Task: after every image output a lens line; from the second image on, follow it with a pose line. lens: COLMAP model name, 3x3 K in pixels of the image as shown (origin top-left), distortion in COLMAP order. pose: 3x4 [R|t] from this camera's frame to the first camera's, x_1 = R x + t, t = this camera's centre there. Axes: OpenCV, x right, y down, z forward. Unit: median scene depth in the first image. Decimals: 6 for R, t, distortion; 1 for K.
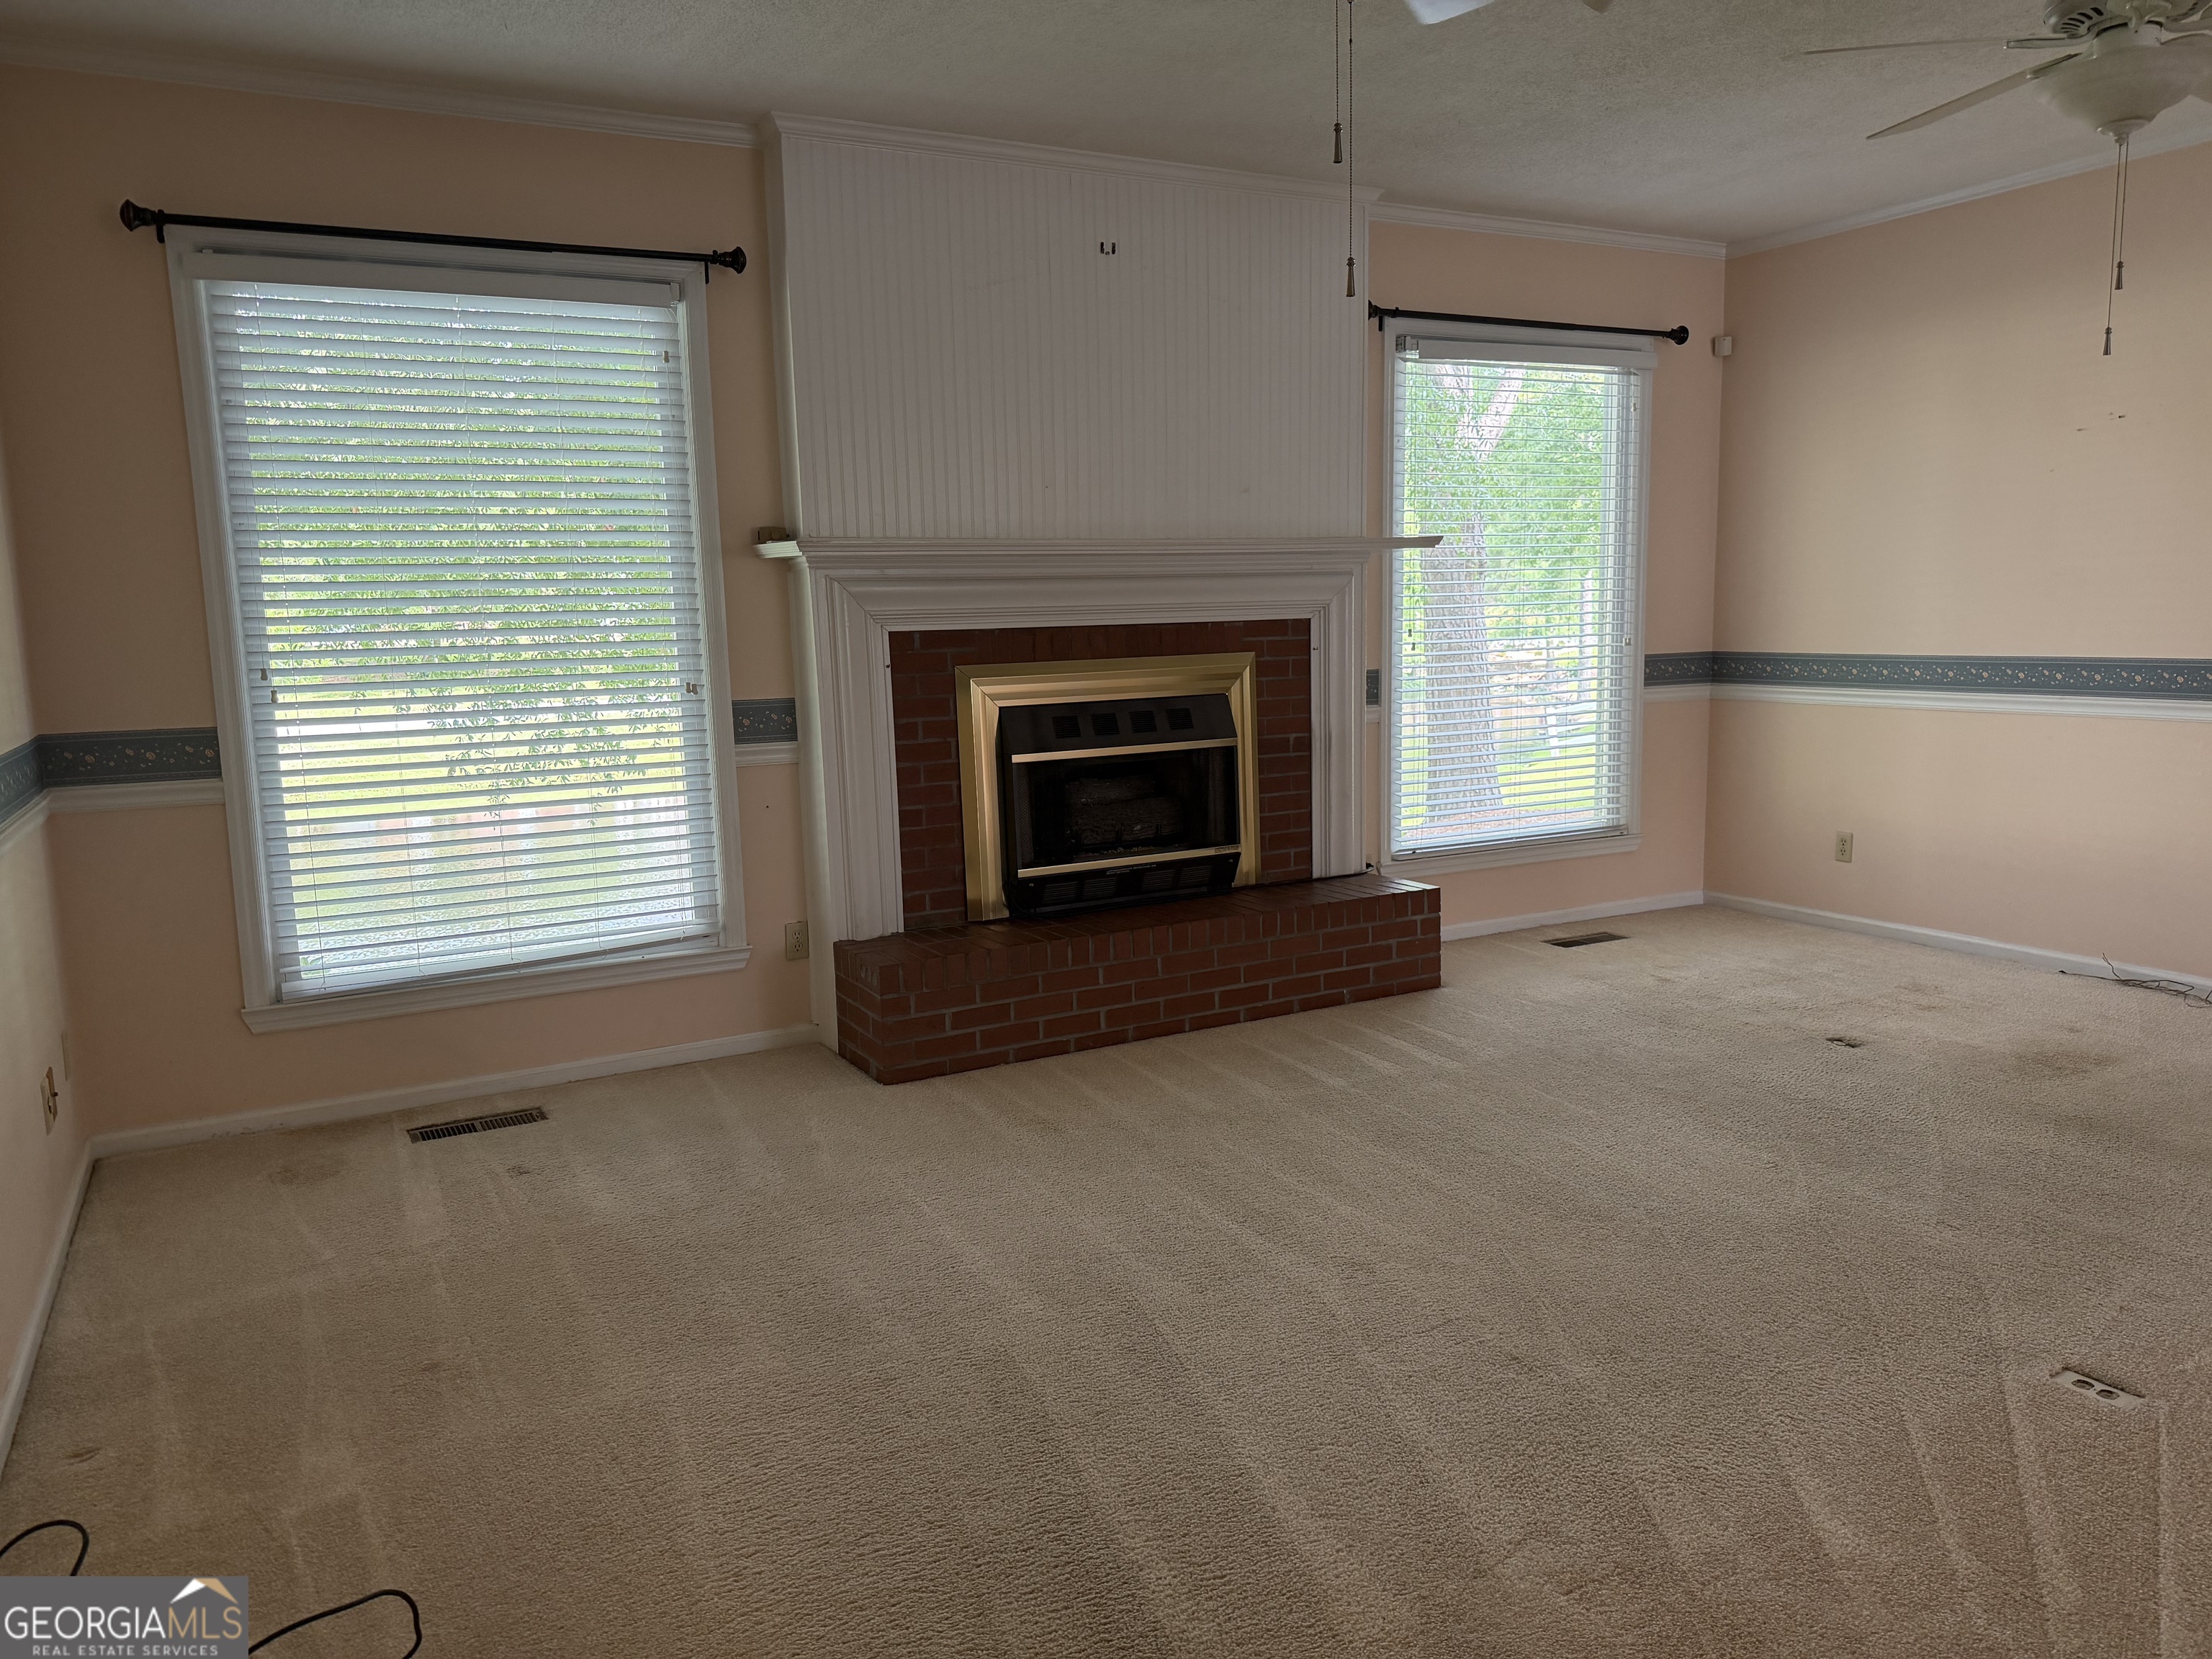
lens RADIAL K [[1562.7, 0, 1103.1], [0, 1562.7, 841.0], [0, 0, 1]] dist [0.065252, -0.092230]
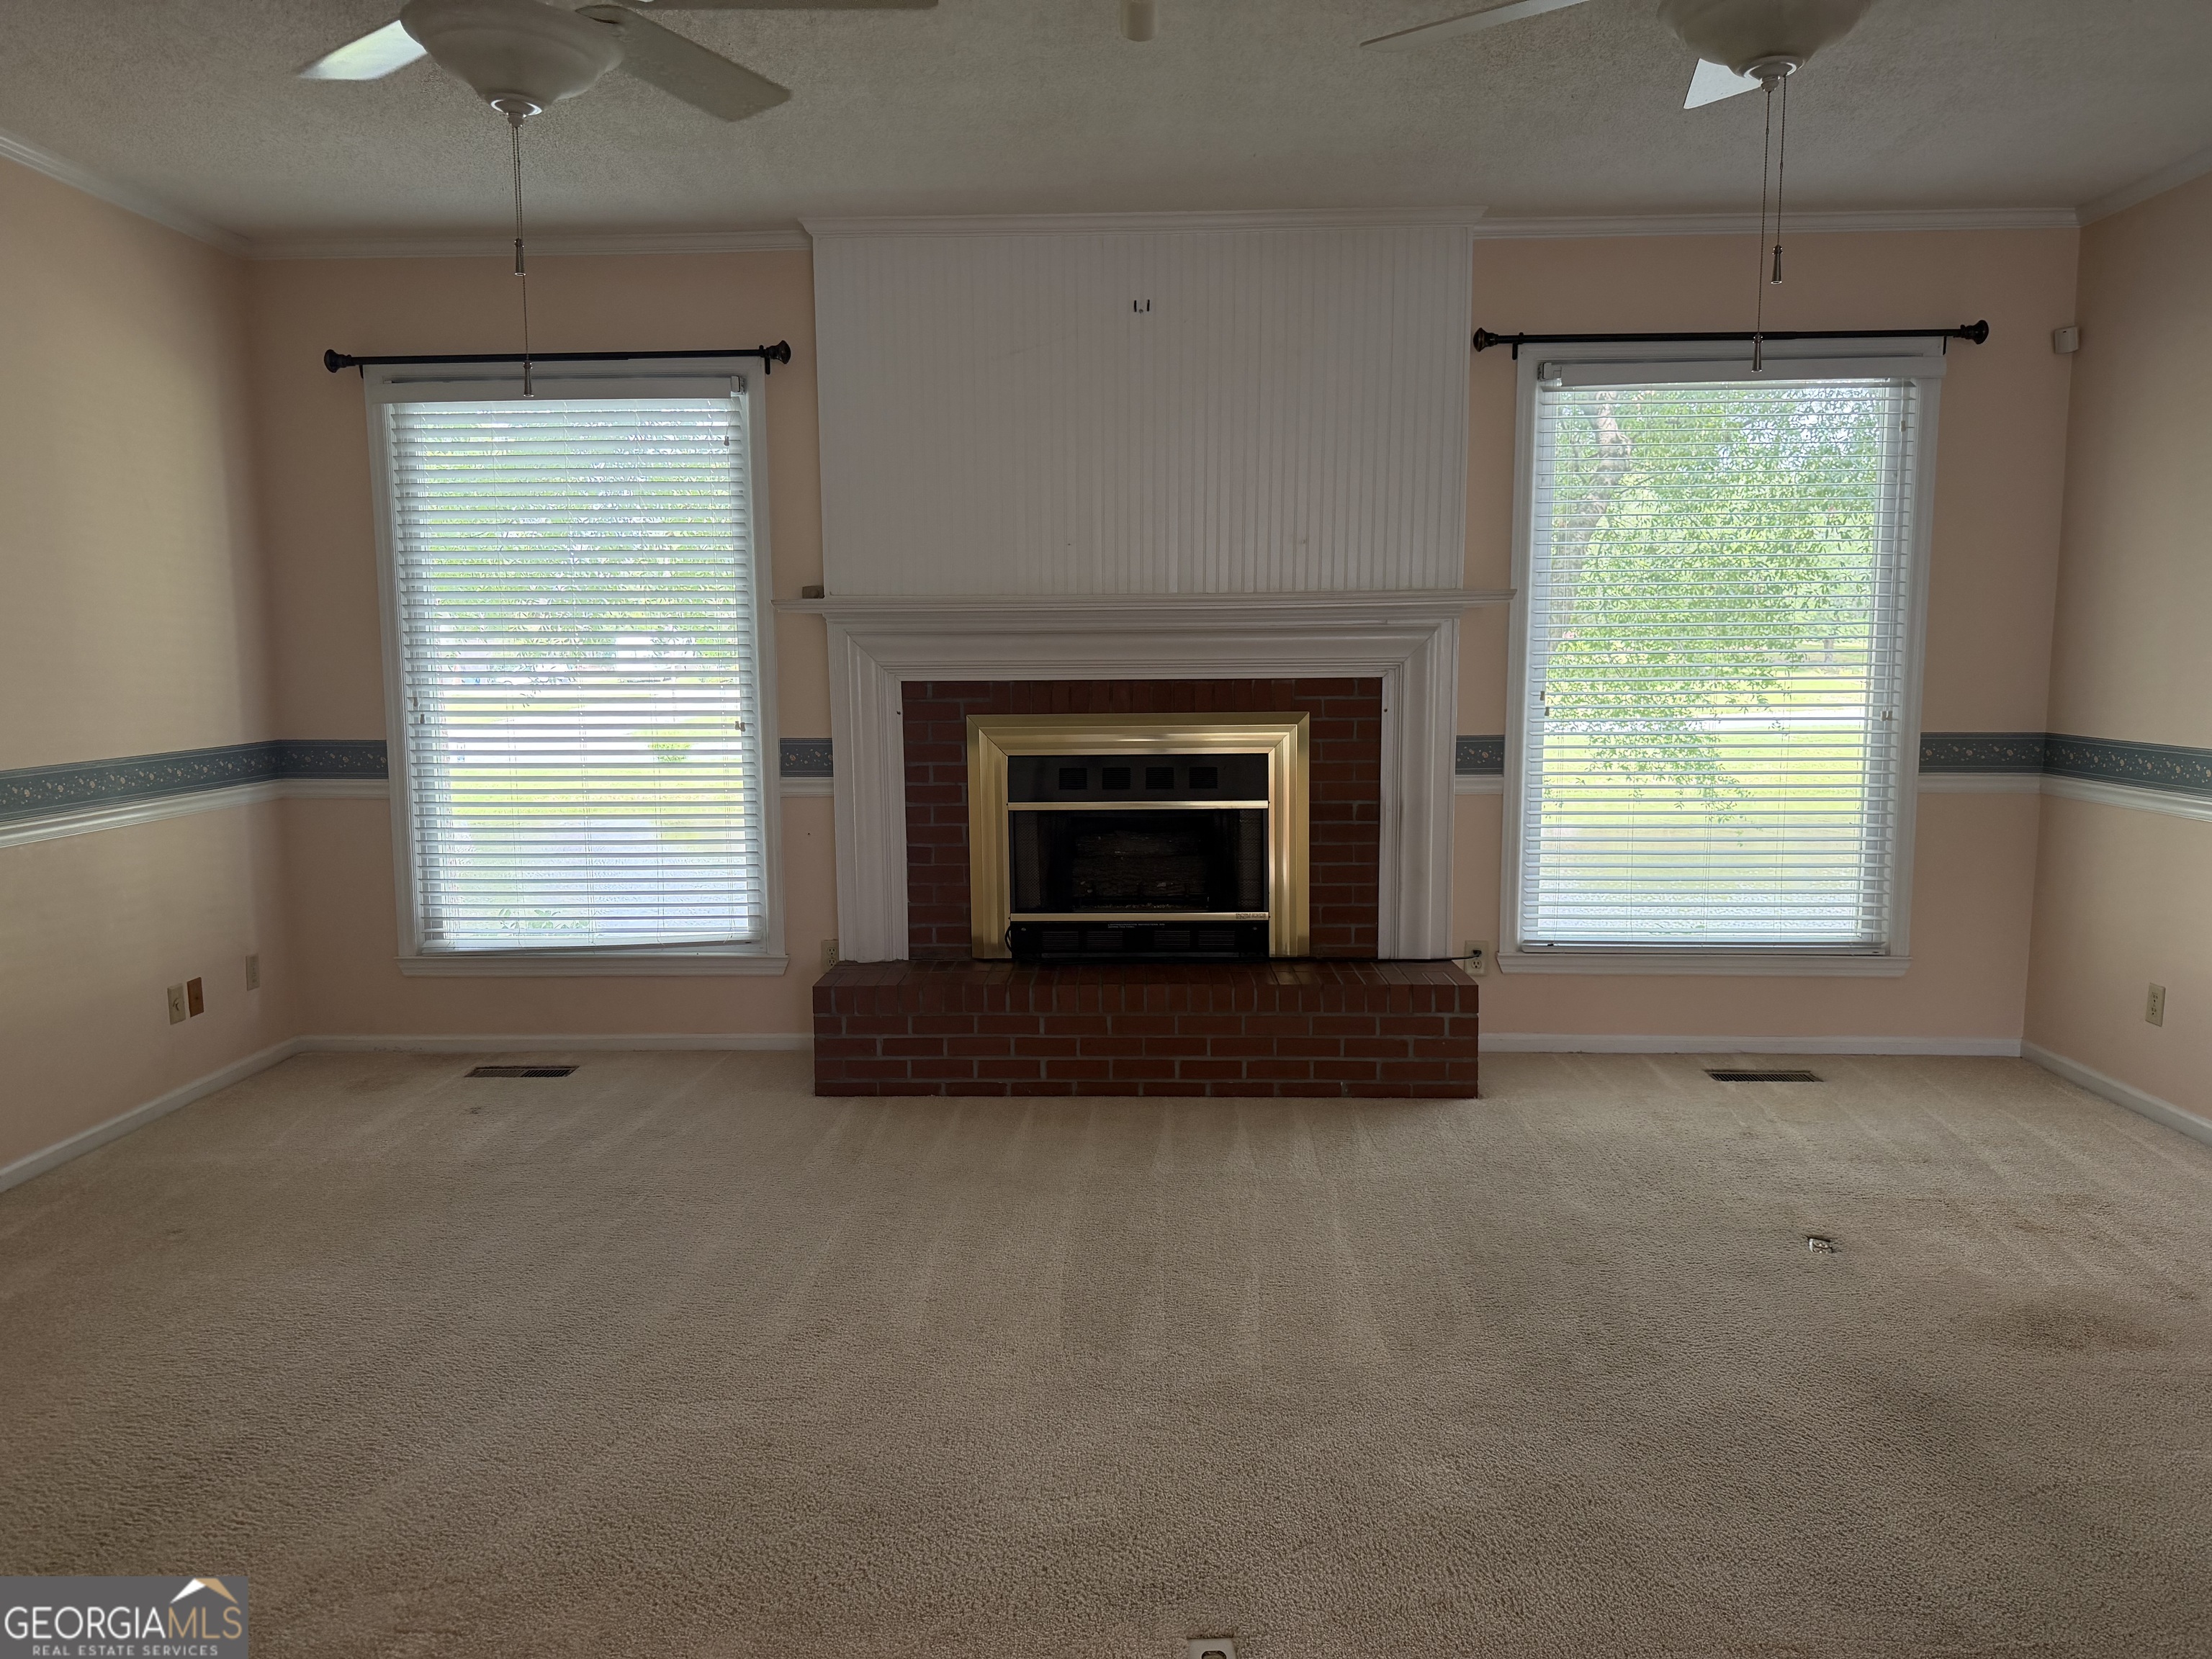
lens RADIAL K [[1562.7, 0, 1086.4], [0, 1562.7, 844.2], [0, 0, 1]] dist [0.065252, -0.092230]
pose [[0.859876, 0.081510, -0.503954, 0.527873], [-0.089677, 0.995938, 0.008073, -0.041931], [0.502565, 0.038251, 0.863693, 0.136517]]
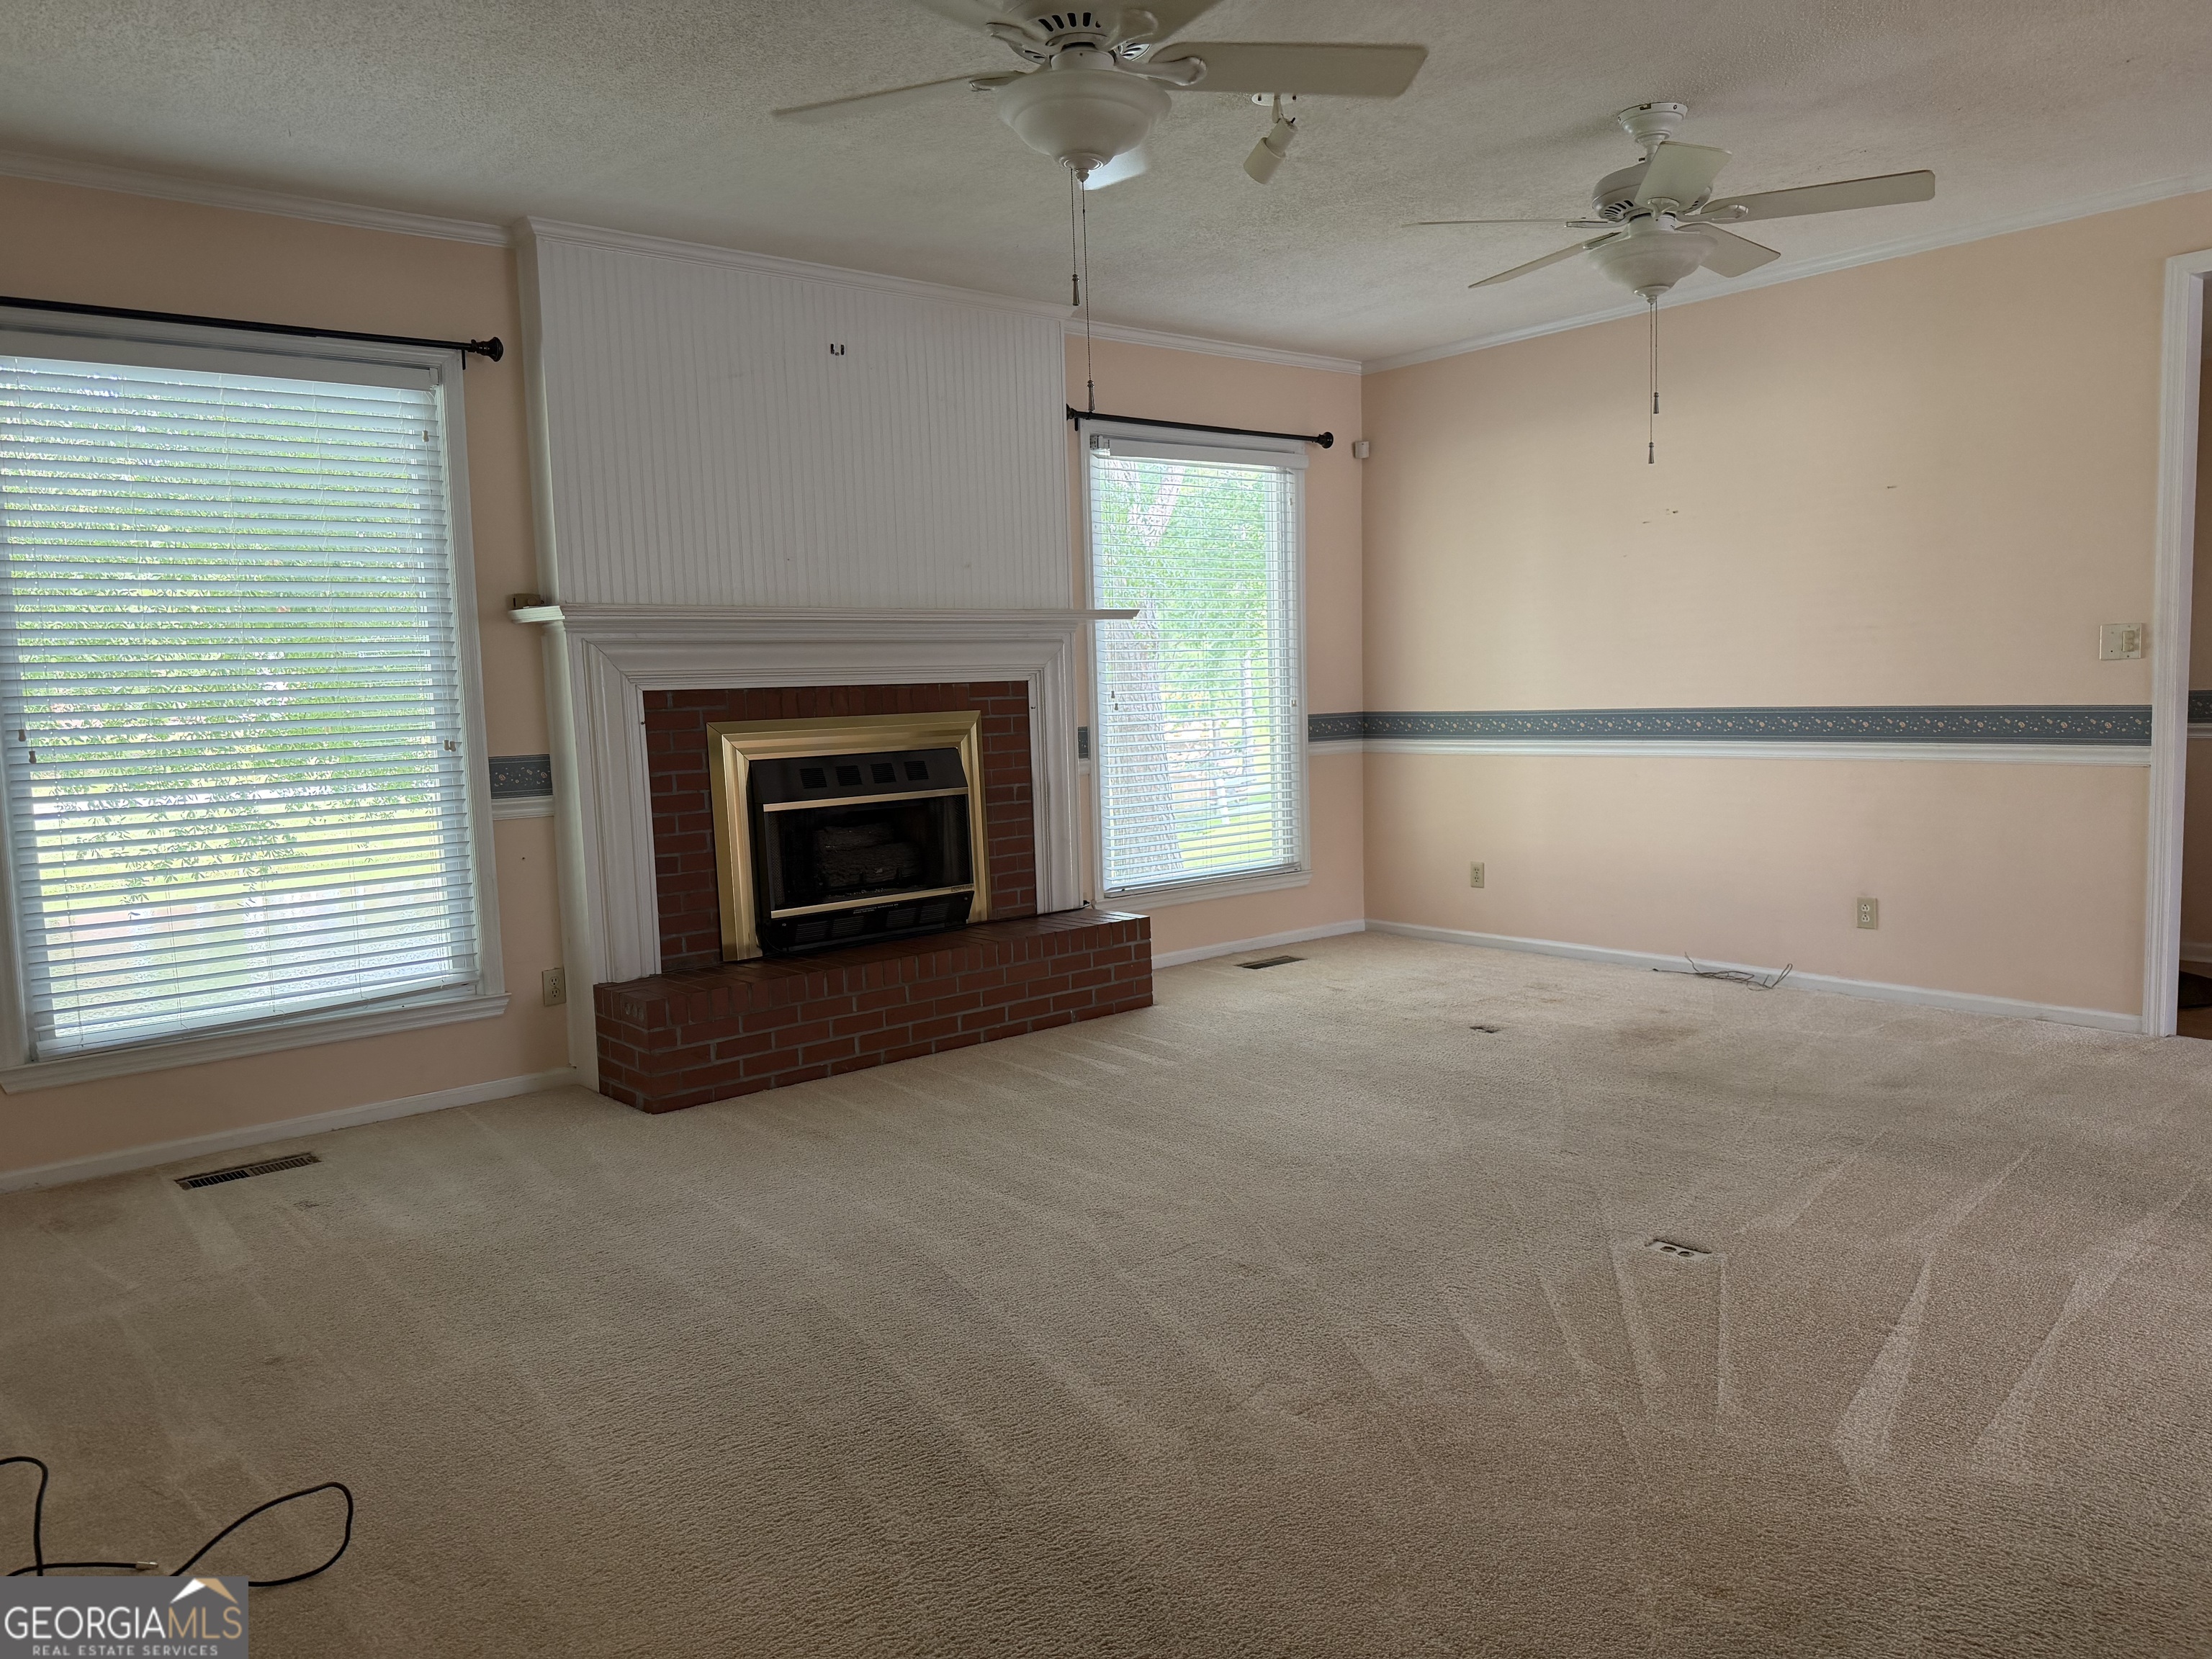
lens RADIAL K [[1562.7, 0, 1098.6], [0, 1562.7, 836.6], [0, 0, 1]] dist [0.065252, -0.092230]
pose [[0.979781, -0.026091, 0.198364, -0.047901], [0.036850, 0.998032, -0.050745, 0.031693], [-0.196649, 0.057029, 0.978814, -0.110022]]
